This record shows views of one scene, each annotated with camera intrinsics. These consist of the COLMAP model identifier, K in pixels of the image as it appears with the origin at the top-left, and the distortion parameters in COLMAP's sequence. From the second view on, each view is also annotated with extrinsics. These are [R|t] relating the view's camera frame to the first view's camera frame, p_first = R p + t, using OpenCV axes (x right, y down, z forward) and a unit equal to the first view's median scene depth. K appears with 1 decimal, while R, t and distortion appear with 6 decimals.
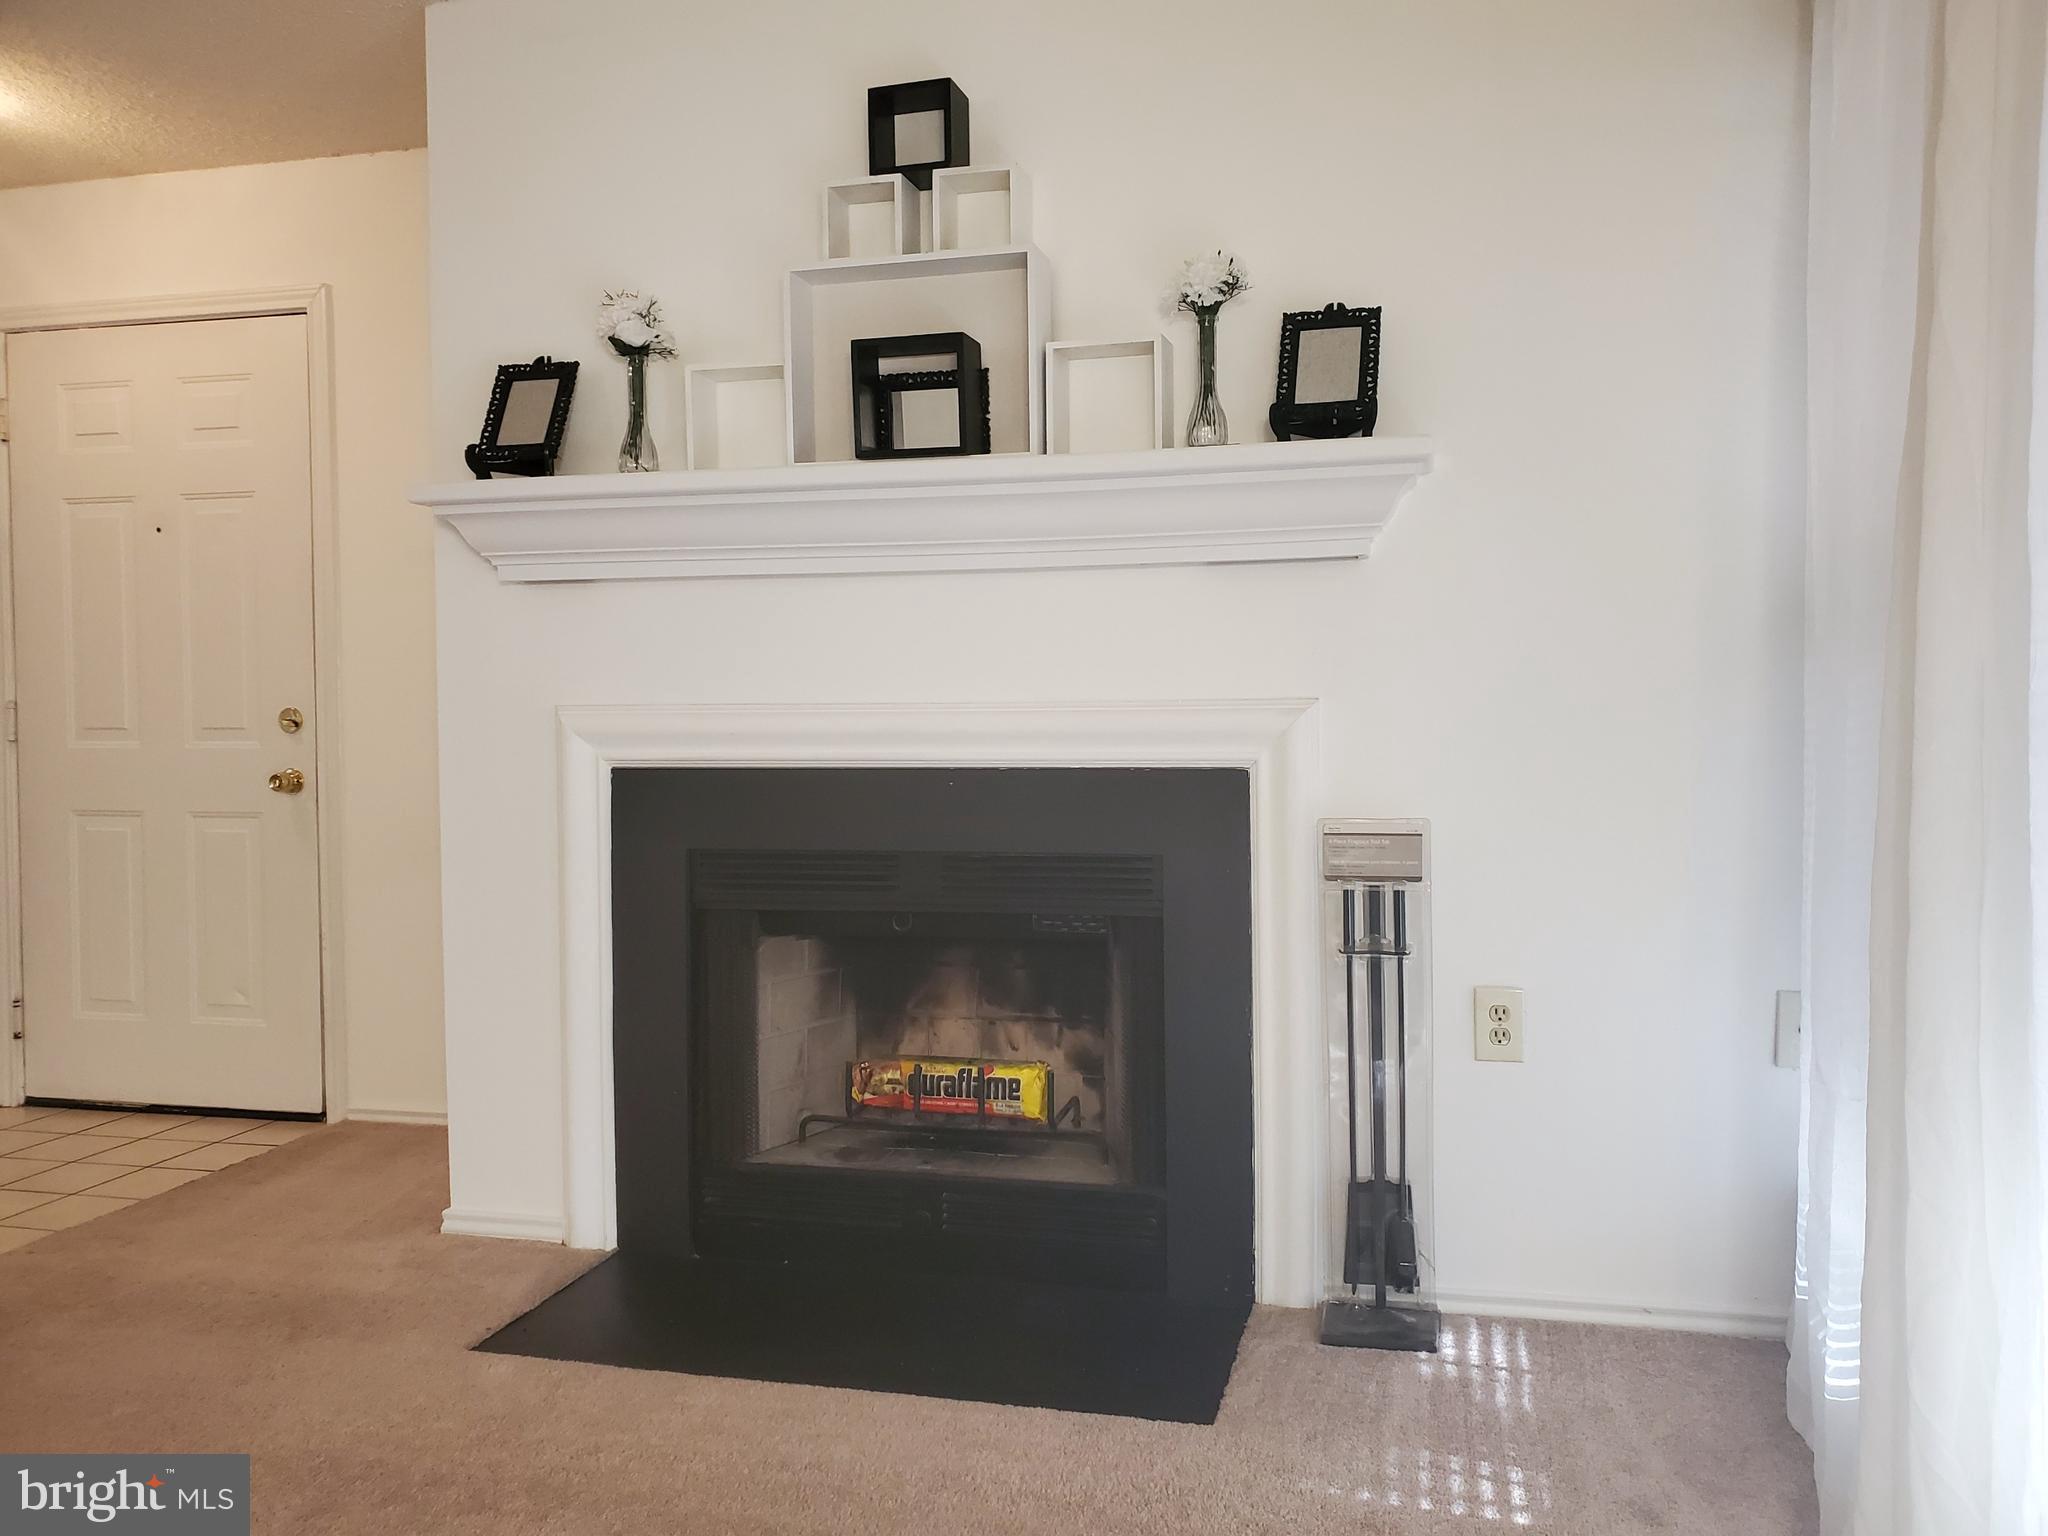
lens RADIAL K [[1558.5, 0, 1030.1], [0, 1558.5, 738.4], [0, 0, 1]] dist [0.005671, -0.005173]
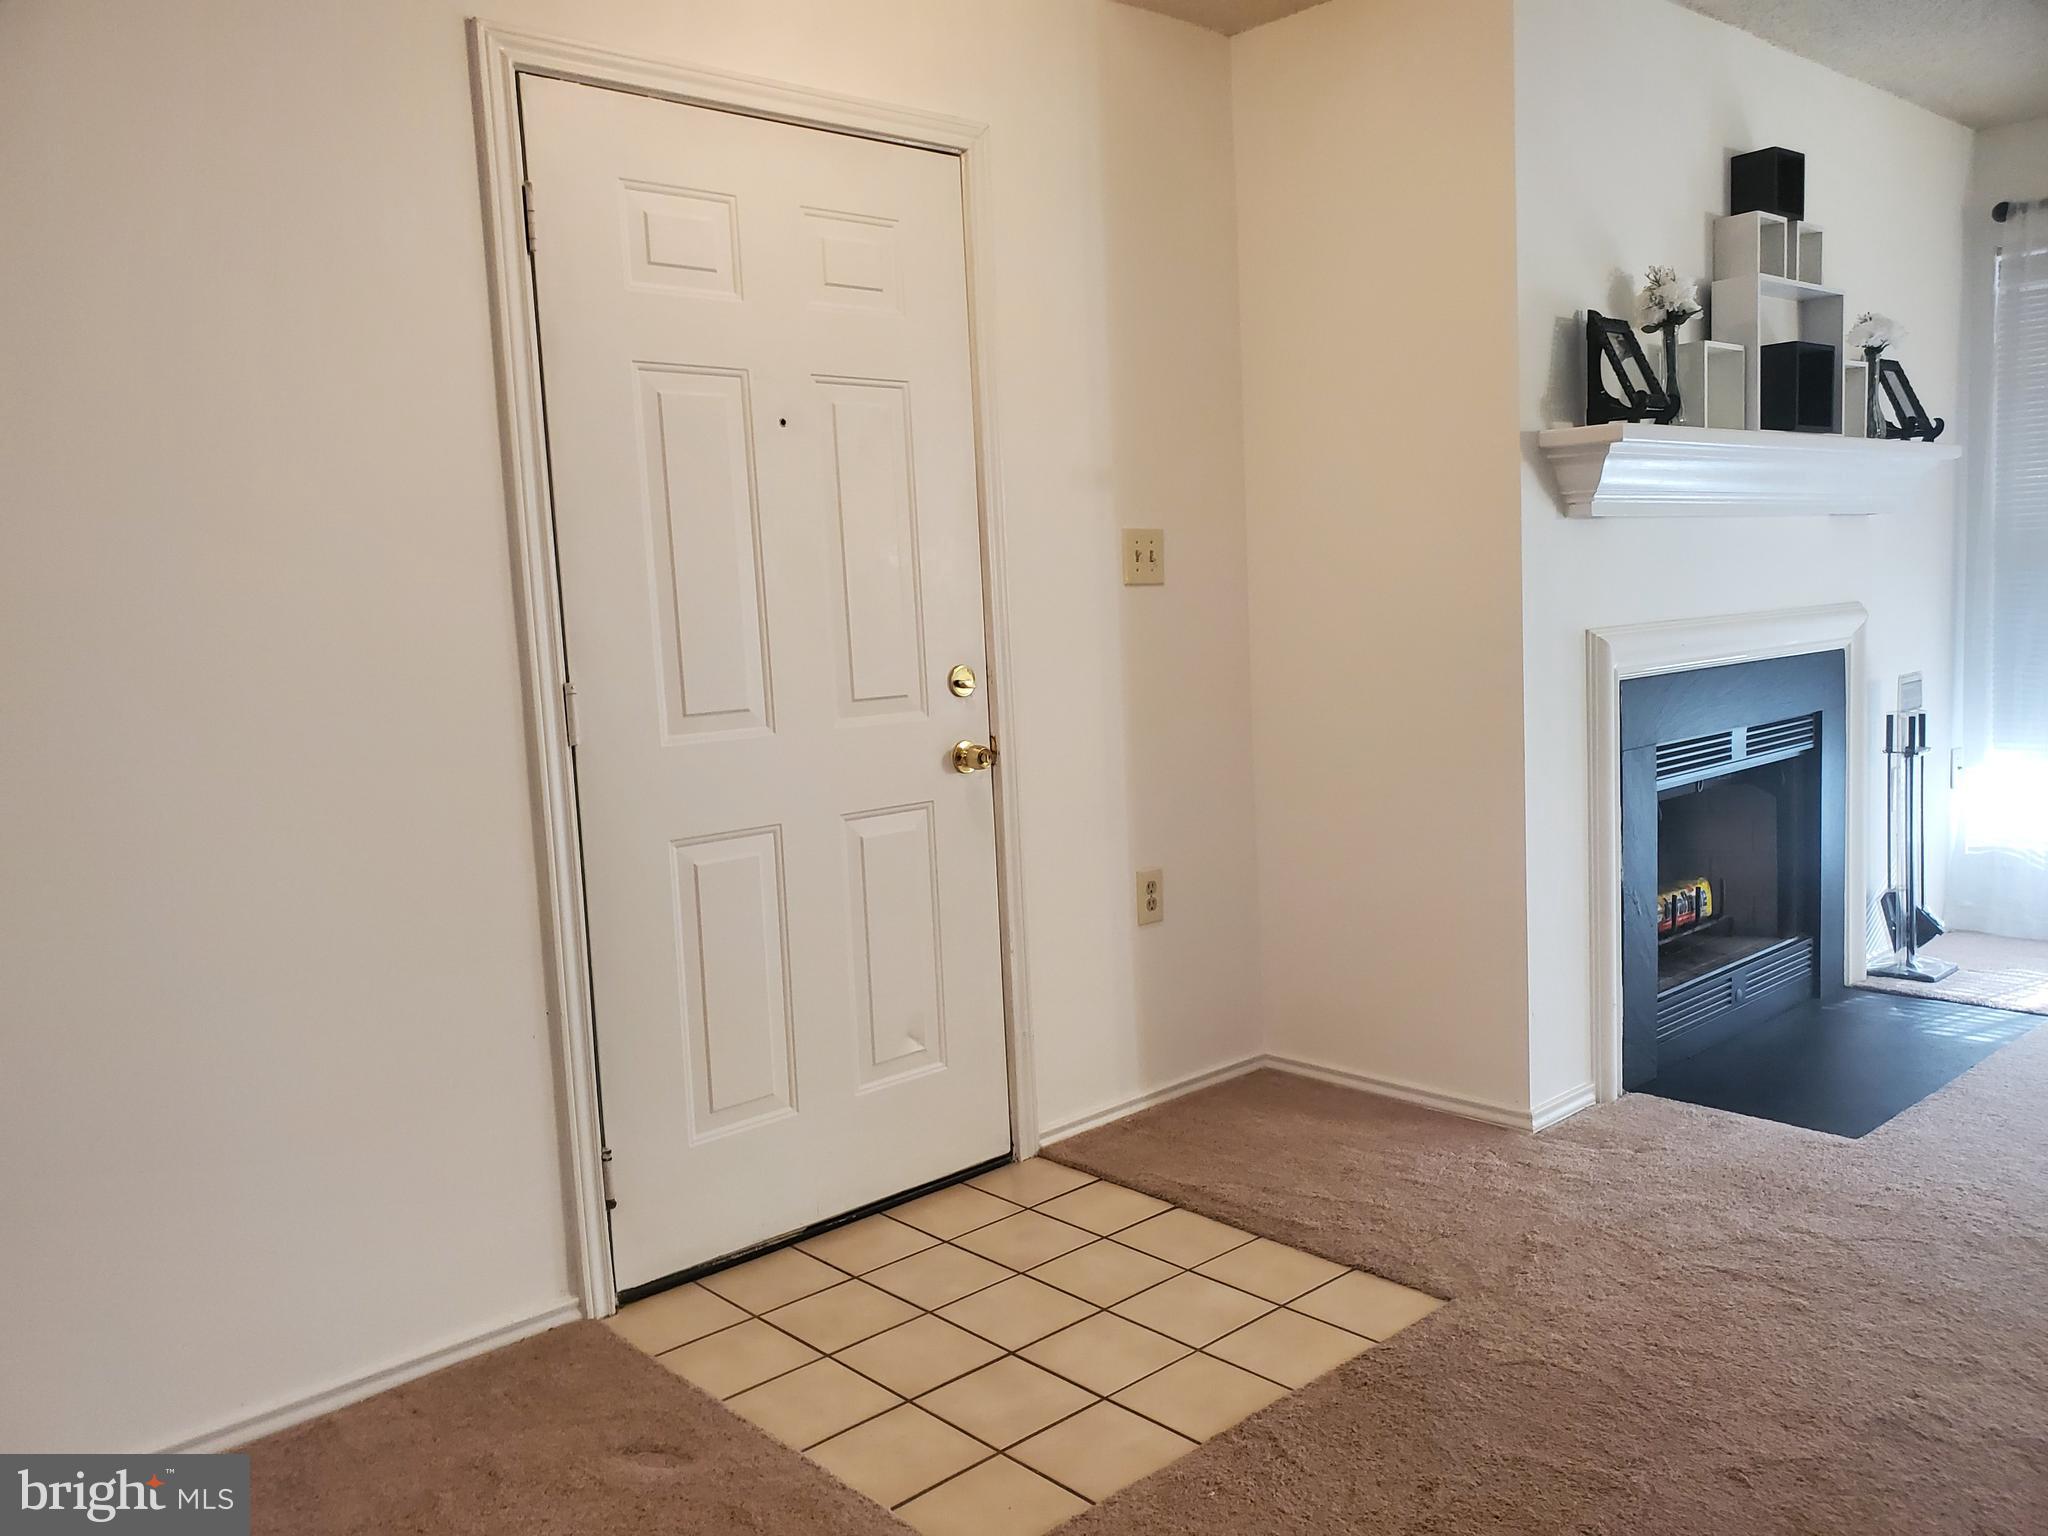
lens RADIAL K [[1639.1, 0, 1019.8], [0, 1639.1, 810.5], [0, 0, 1]] dist [0.009289, 0.006893]
pose [[0.563760, -0.121301, 0.816983, -1.127110], [0.067302, 0.992614, 0.100936, -0.027606], [-0.823192, -0.001919, 0.567759, 0.494667]]
